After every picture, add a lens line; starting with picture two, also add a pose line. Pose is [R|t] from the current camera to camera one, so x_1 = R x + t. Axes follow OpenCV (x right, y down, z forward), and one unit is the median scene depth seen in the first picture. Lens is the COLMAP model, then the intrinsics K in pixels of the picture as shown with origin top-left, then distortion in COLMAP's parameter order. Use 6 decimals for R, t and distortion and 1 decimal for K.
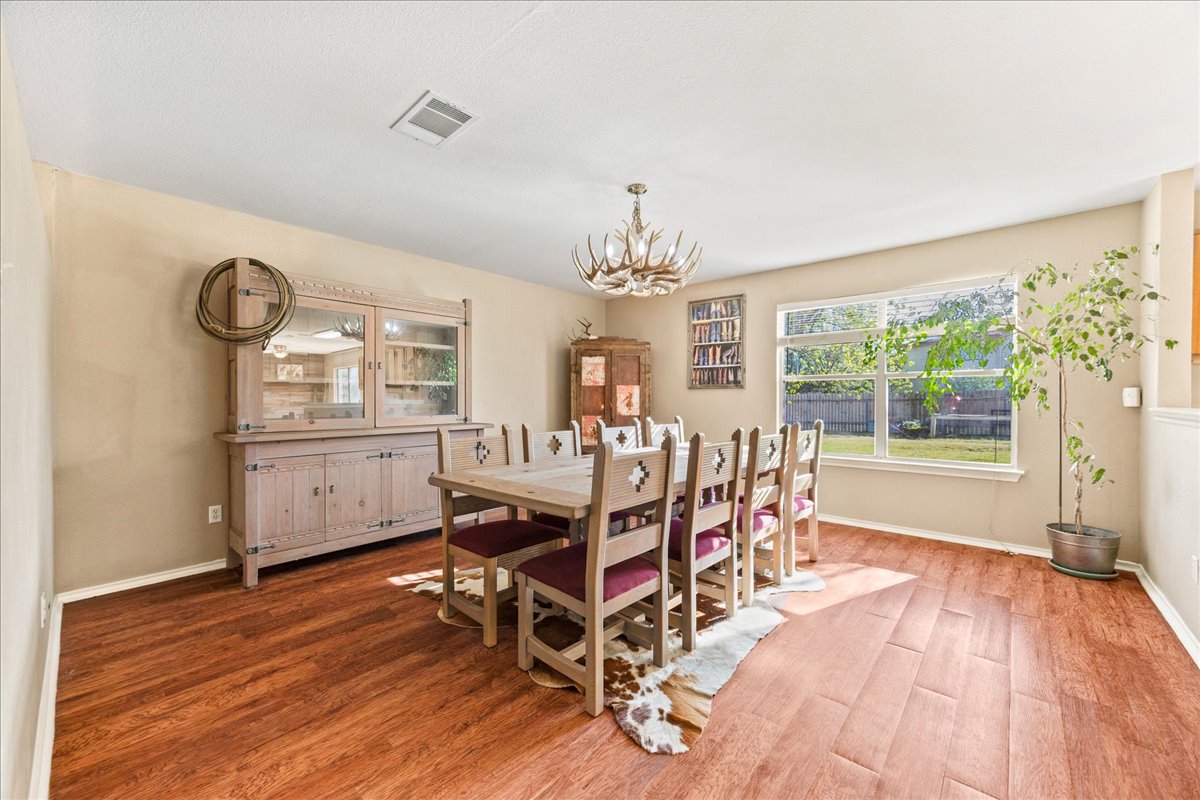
lens RADIAL K [[479.7, 0, 600.0], [0, 479.7, 400.0], [0, 0, 1]] dist [-0.000076, -0.000006]
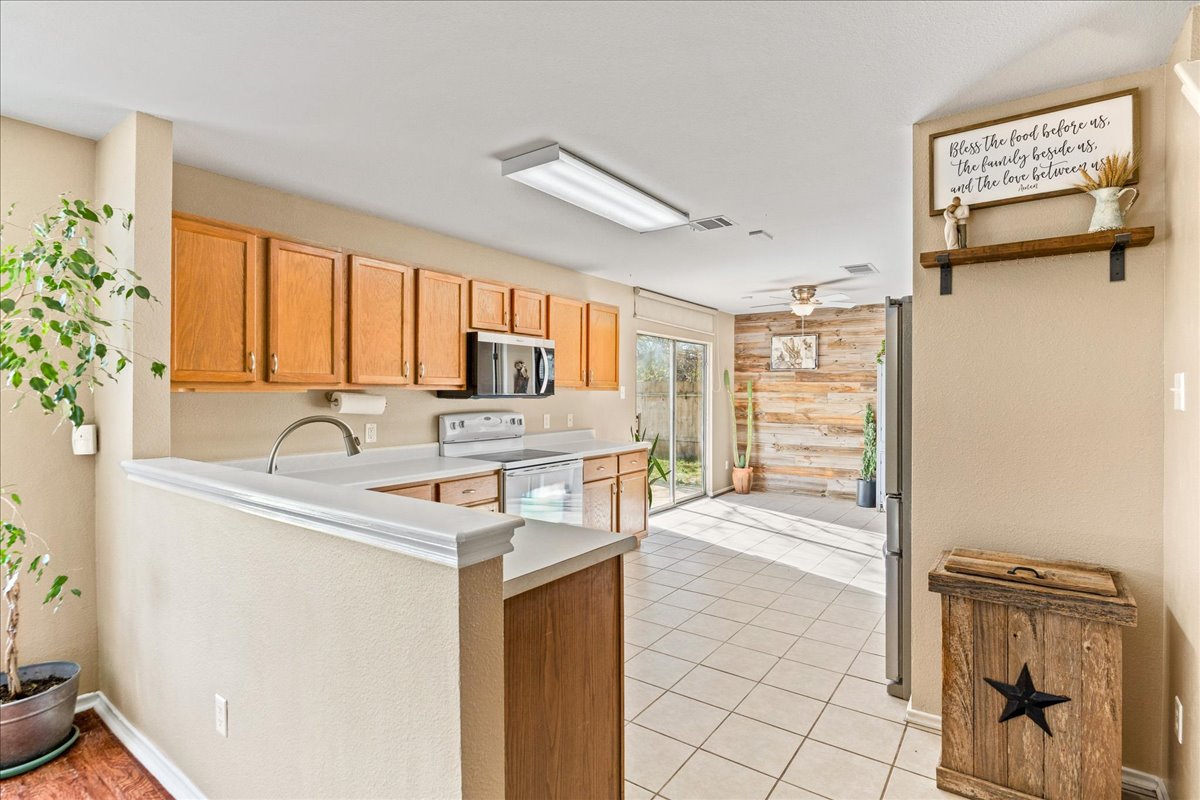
lens RADIAL K [[579.4, 0, 591.7], [0, 579.4, 392.4], [0, 0, 1]] dist [-0.005465, -0.001407]
pose [[-0.086943, -0.005647, 0.996197, 0.313253], [0.006966, 0.999956, 0.006277, -0.078510], [-0.996189, 0.007486, -0.086899, 0.437090]]
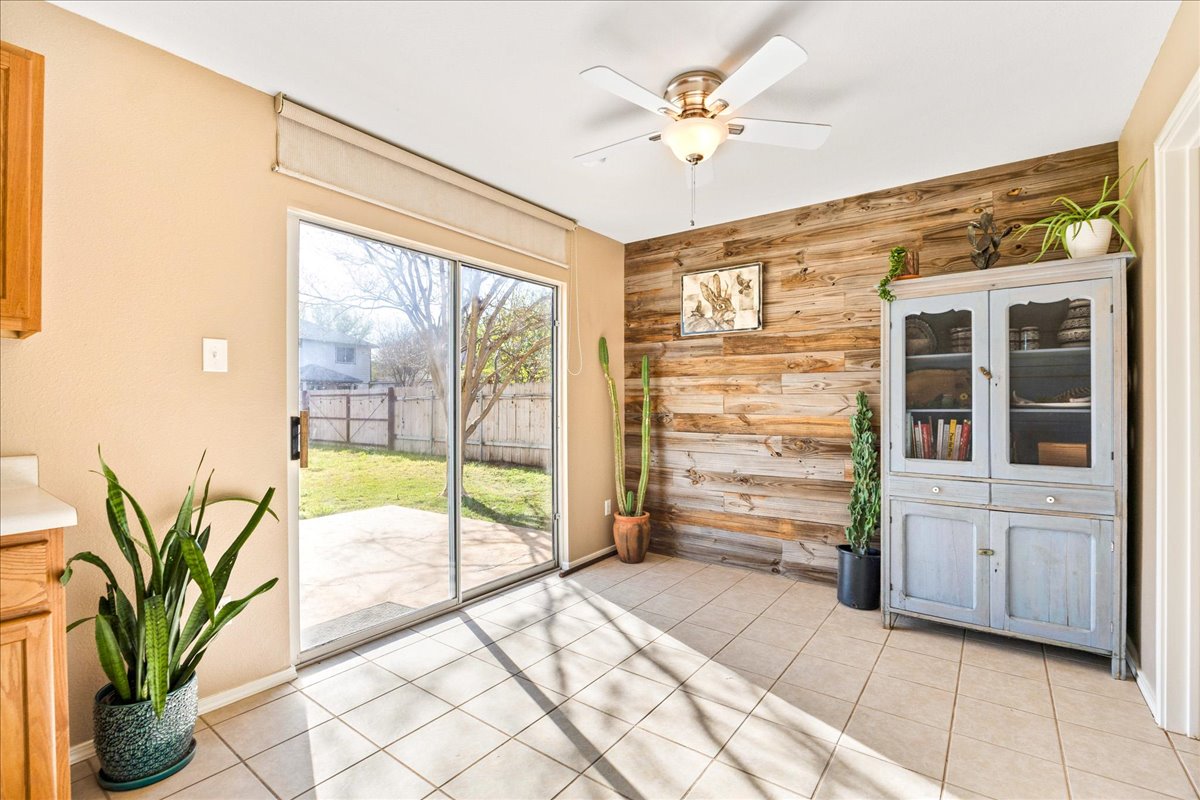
lens RADIAL K [[524.6, 0, 600.0], [0, 524.6, 400.0], [0, 0, 1]] dist [-0.001831, -0.000078]
pose [[-0.078105, 0.000884, 0.996945, 1.642437], [0.012015, 0.999928, 0.000055, 0.004005], [-0.996873, 0.011983, -0.078110, -0.336704]]
